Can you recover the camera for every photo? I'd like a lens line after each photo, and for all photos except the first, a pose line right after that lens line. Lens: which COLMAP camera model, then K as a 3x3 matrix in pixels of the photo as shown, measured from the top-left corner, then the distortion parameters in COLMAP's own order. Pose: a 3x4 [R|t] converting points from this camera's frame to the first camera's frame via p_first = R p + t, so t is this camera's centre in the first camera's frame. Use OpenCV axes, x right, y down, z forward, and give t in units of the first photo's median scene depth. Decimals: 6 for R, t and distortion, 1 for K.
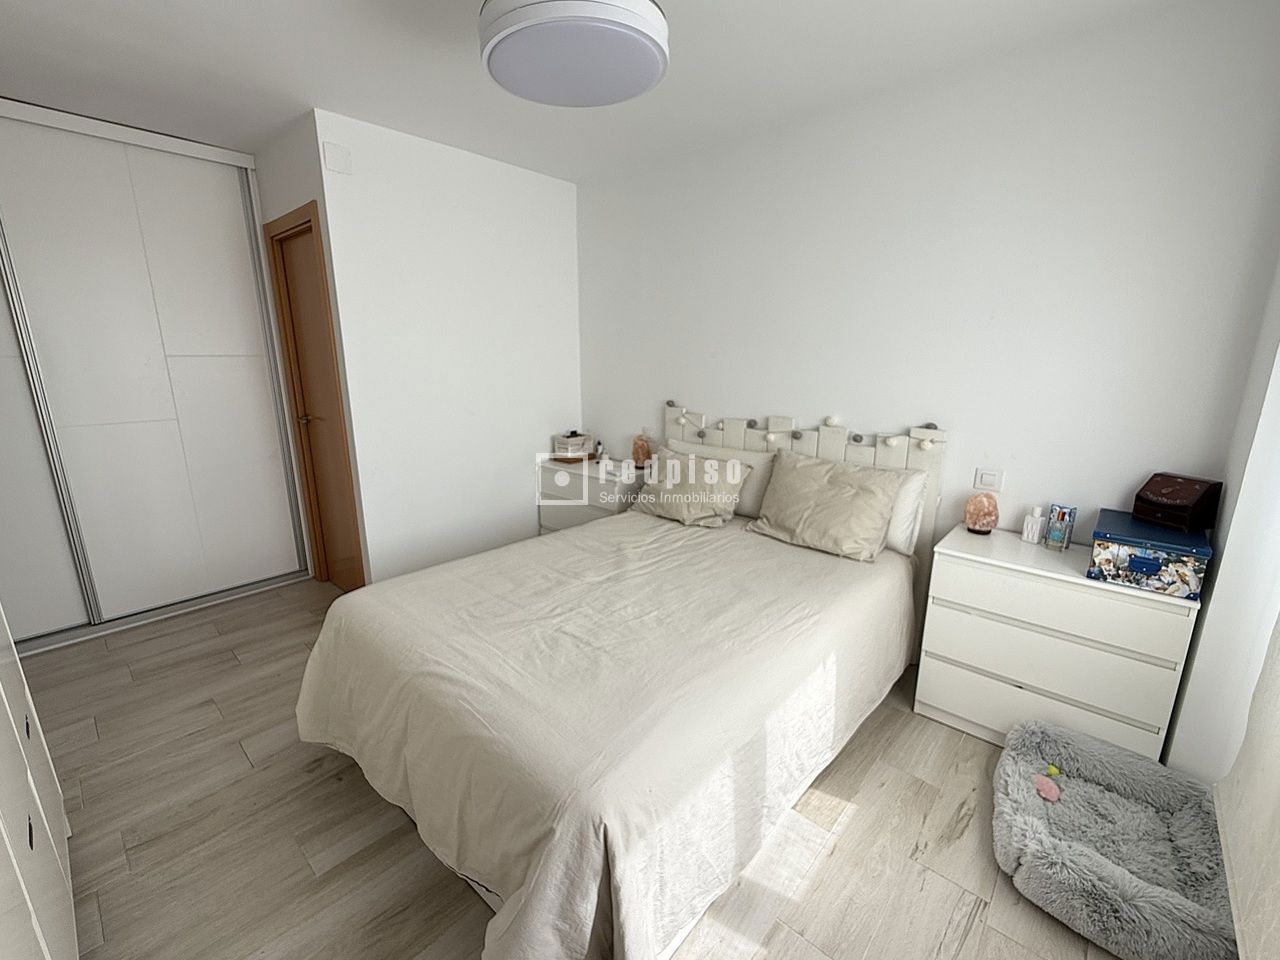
lens RADIAL K [[538.5, 0, 637.6], [0, 538.5, 482.0], [0, 0, 1]] dist [-0.000068, 0.000357]
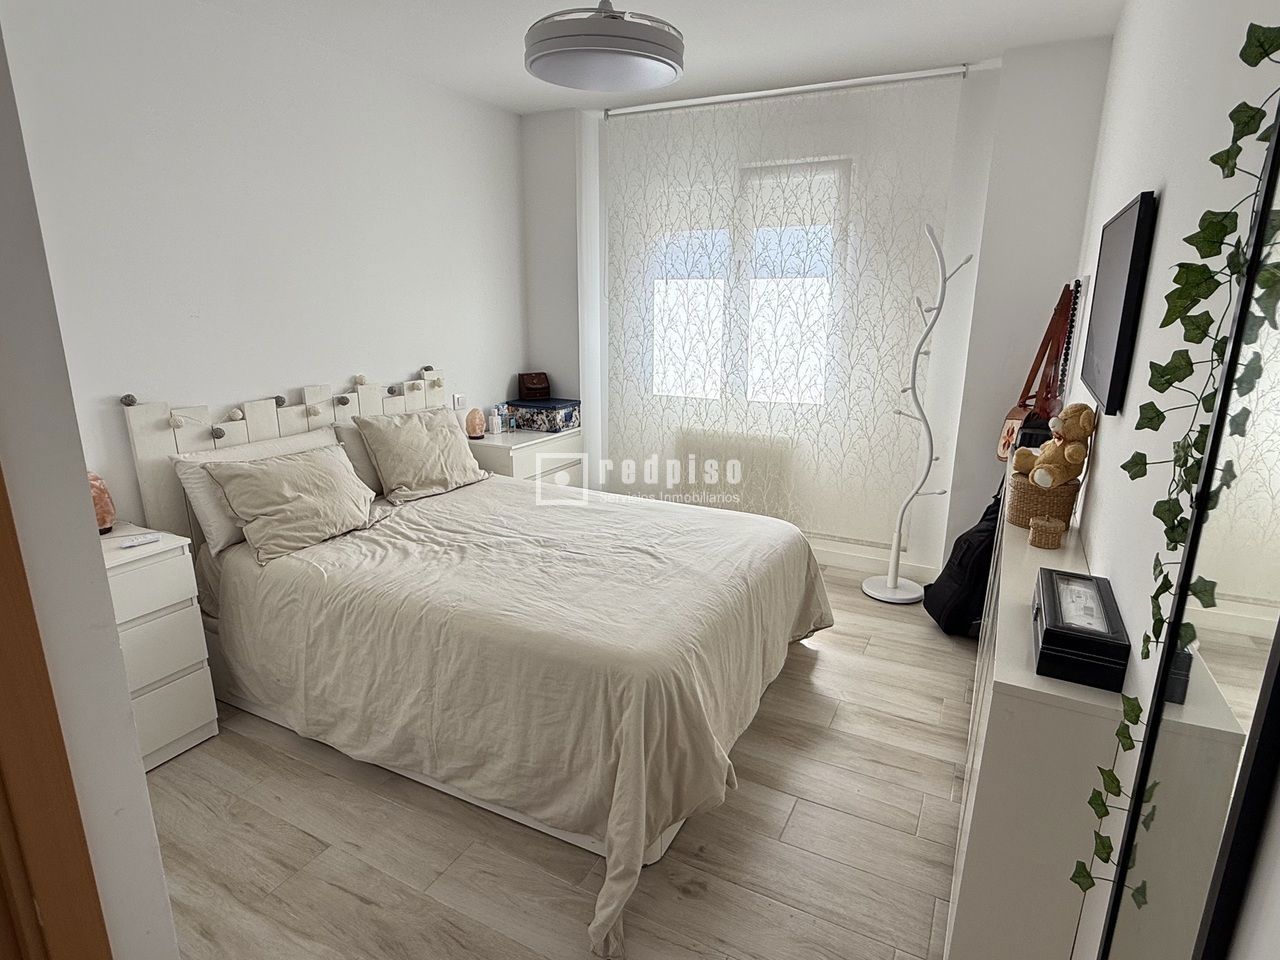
lens RADIAL K [[703.6, 0, 650.7], [0, 703.6, 480.2], [0, 0, 1]] dist [0.000611, 0.000080]
pose [[-0.263748, -0.243605, 0.933324, -1.002206], [0.216286, 0.928012, 0.303338, -0.216478], [-0.940030, 0.281870, -0.192073, 0.809382]]
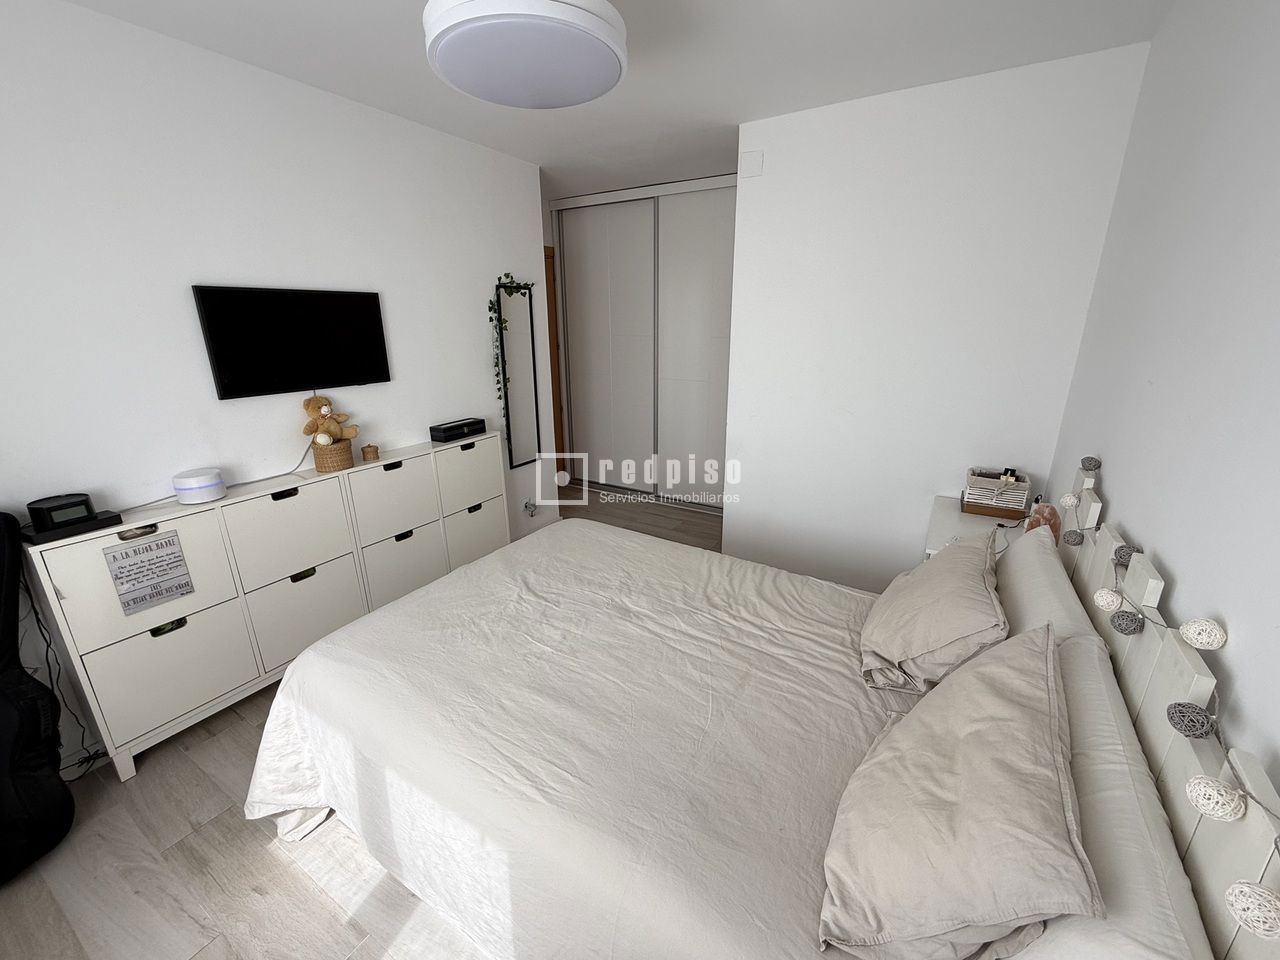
lens RADIAL K [[517.5, 0, 642.7], [0, 517.5, 481.9], [0, 0, 1]] dist [0.001421, 0.000249]
pose [[0.186955, 0.297435, -0.936258, 0.555980], [-0.220582, 0.941436, 0.255034, -0.200767], [0.957283, 0.158841, 0.241615, 0.608188]]
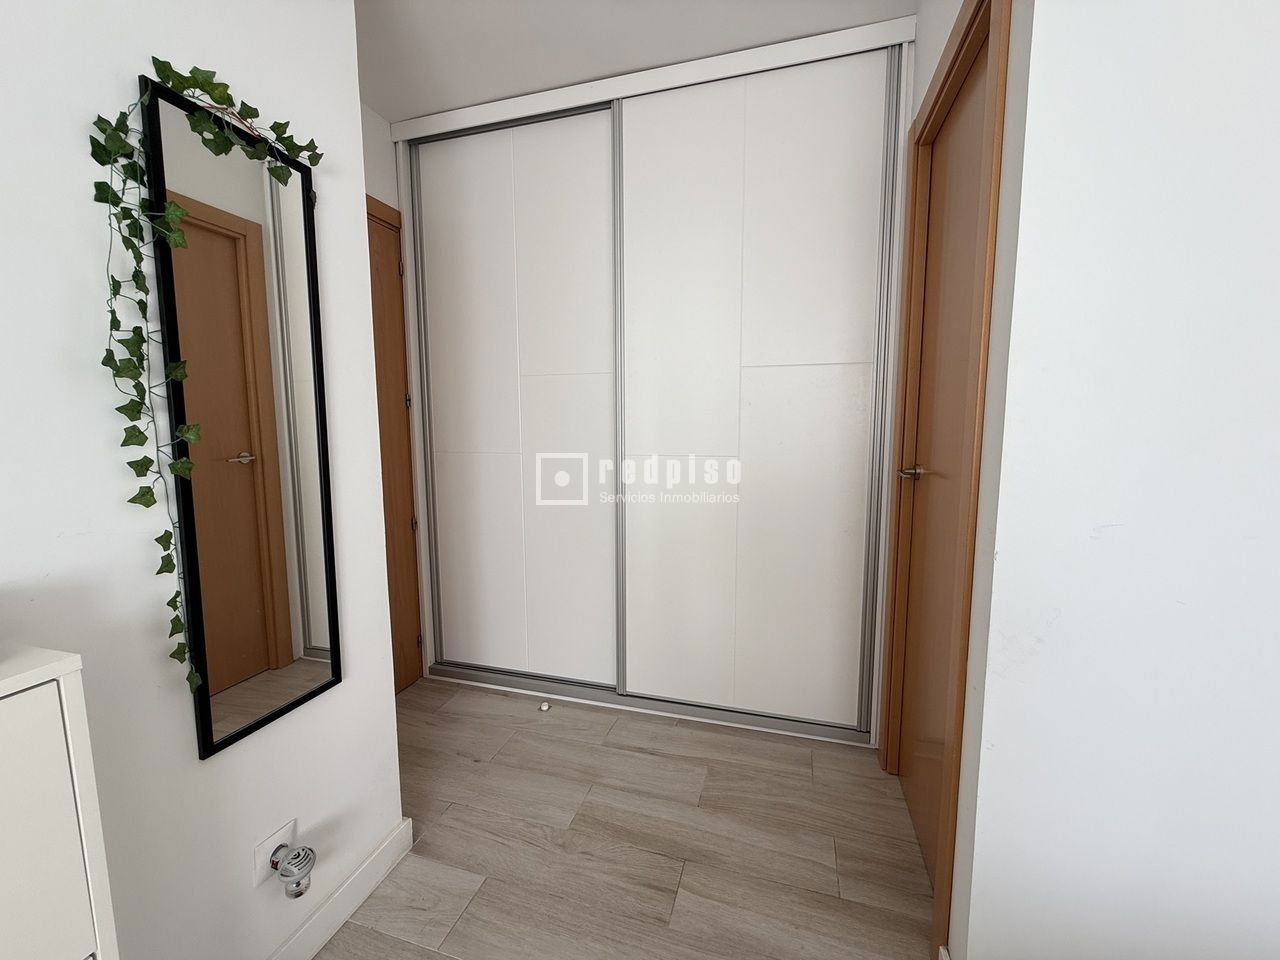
lens RADIAL K [[517.5, 0, 645.3], [0, 517.5, 482.2], [0, 0, 1]] dist [0.001421, 0.000249]
pose [[0.433023, 0.095549, -0.896304, -0.337813], [-0.205601, 0.978623, 0.004995, -0.069606], [0.877622, 0.182118, 0.443411, 0.677602]]
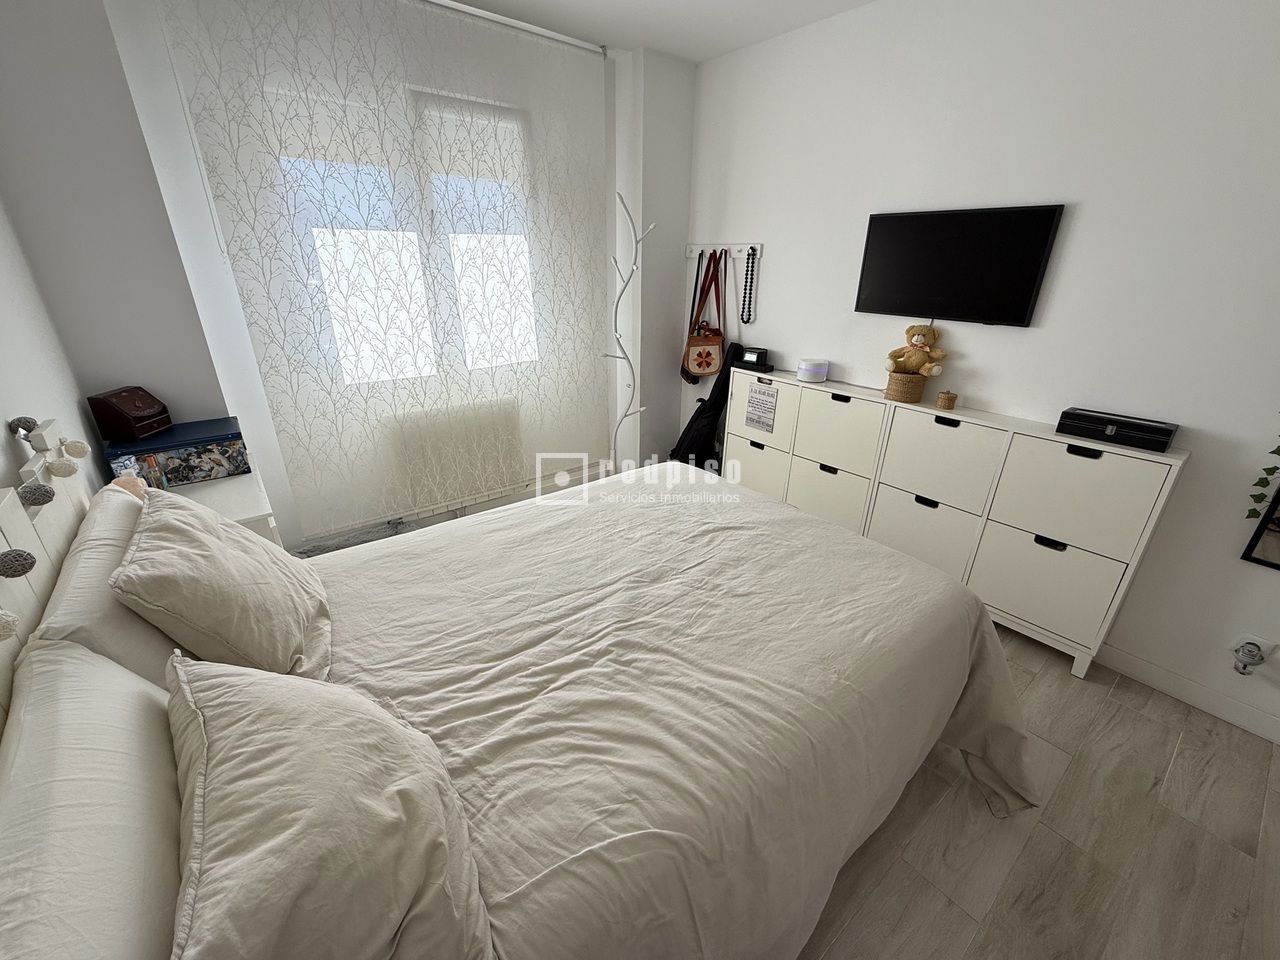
lens RADIAL K [[517.5, 0, 639.4], [0, 517.5, 477.7], [0, 0, 1]] dist [0.001421, 0.000249]
pose [[-0.987751, -0.072584, 0.138129, -0.102883], [0.022726, 0.808867, 0.587553, -0.307340], [-0.154375, 0.583495, -0.797309, 1.197937]]
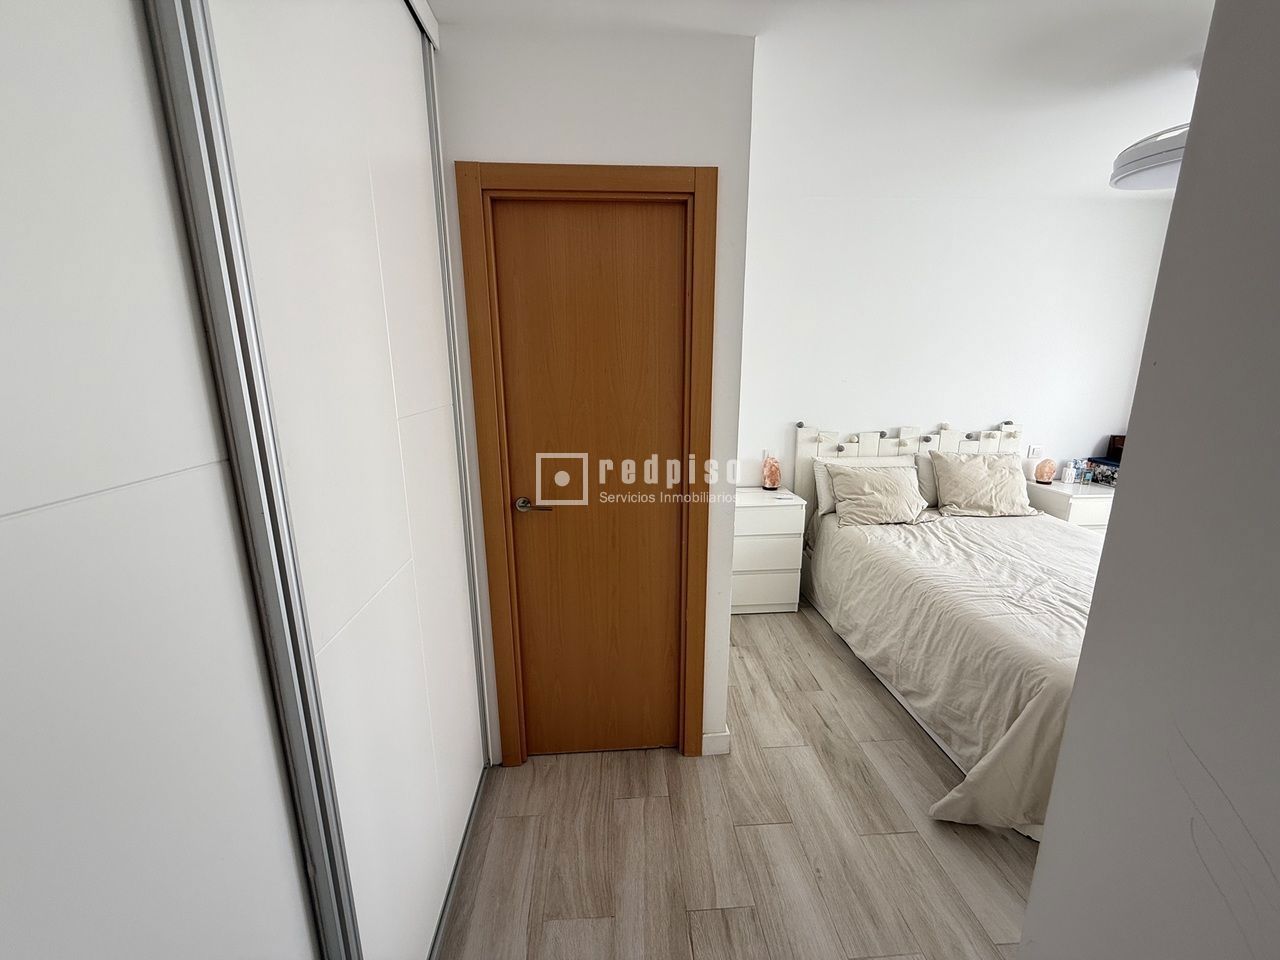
lens RADIAL K [[517.5, 0, 631.9], [0, 517.5, 480.6], [0, 0, 1]] dist [0.001421, 0.000249]
pose [[0.697245, -0.163842, 0.697858, -1.149497], [0.174155, 0.983079, 0.056803, -0.191623], [-0.695356, 0.081929, 0.713980, 0.628423]]
